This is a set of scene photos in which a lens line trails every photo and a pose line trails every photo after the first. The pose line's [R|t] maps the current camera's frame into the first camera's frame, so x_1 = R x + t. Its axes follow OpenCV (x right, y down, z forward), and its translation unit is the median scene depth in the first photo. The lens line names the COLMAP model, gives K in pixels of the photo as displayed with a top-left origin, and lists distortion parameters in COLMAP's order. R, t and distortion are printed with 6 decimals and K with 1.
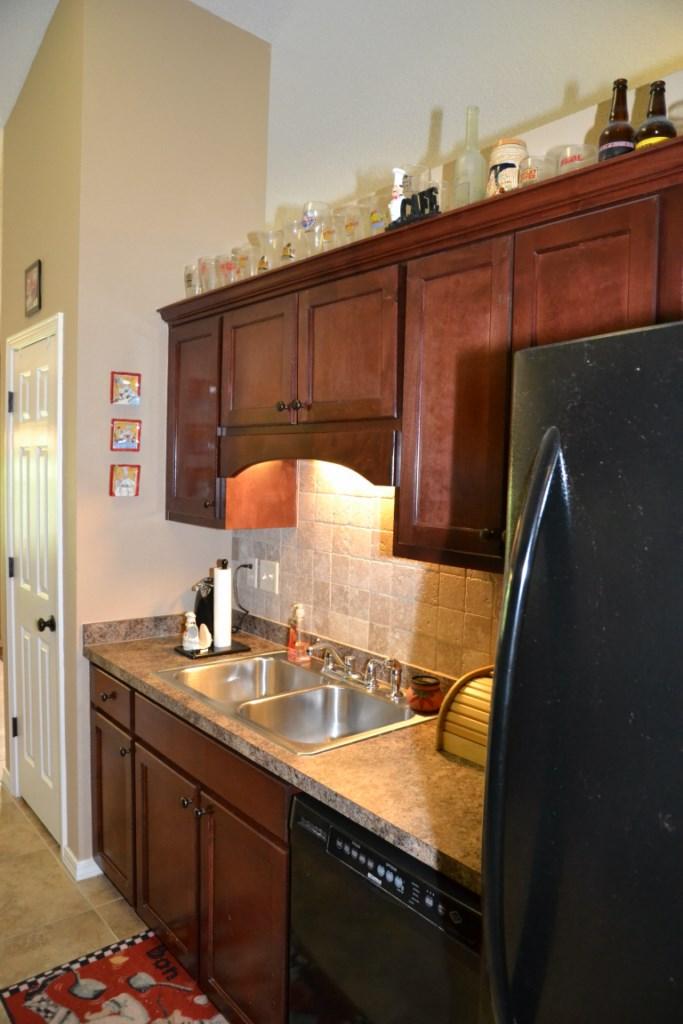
lens RADIAL K [[721.4, 0, 343.2], [0, 721.4, 519.4], [0, 0, 1]] dist [-0.116405, 0.087161]
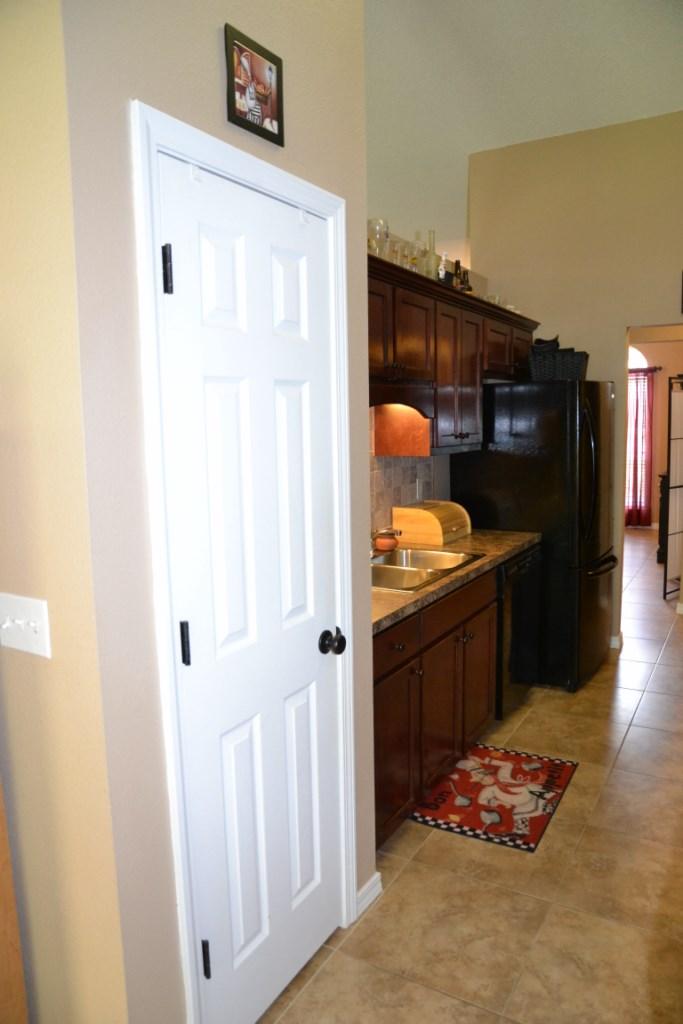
lens RADIAL K [[721.4, 0, 343.2], [0, 721.4, 519.4], [0, 0, 1]] dist [-0.116405, 0.087161]
pose [[-0.338919, -0.148881, 0.928961, -1.418609], [0.077549, 0.979619, 0.185293, -0.133902], [-0.937614, 0.134840, -0.320465, 1.608209]]
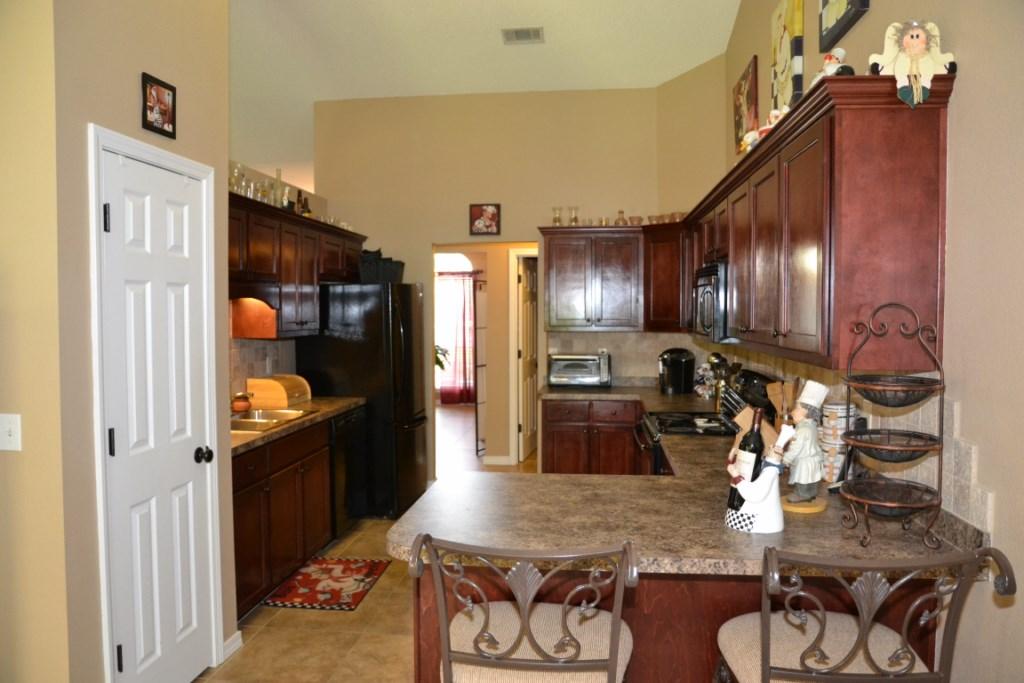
lens RADIAL K [[721.4, 0, 512.0], [0, 721.4, 341.5], [0, 0, 1]] dist [-0.116405, 0.087161]
pose [[-0.691691, -0.058361, 0.719832, -1.974693], [0.031763, 0.993307, 0.111054, -0.160808], [-0.721495, 0.099679, -0.685207, 1.835581]]
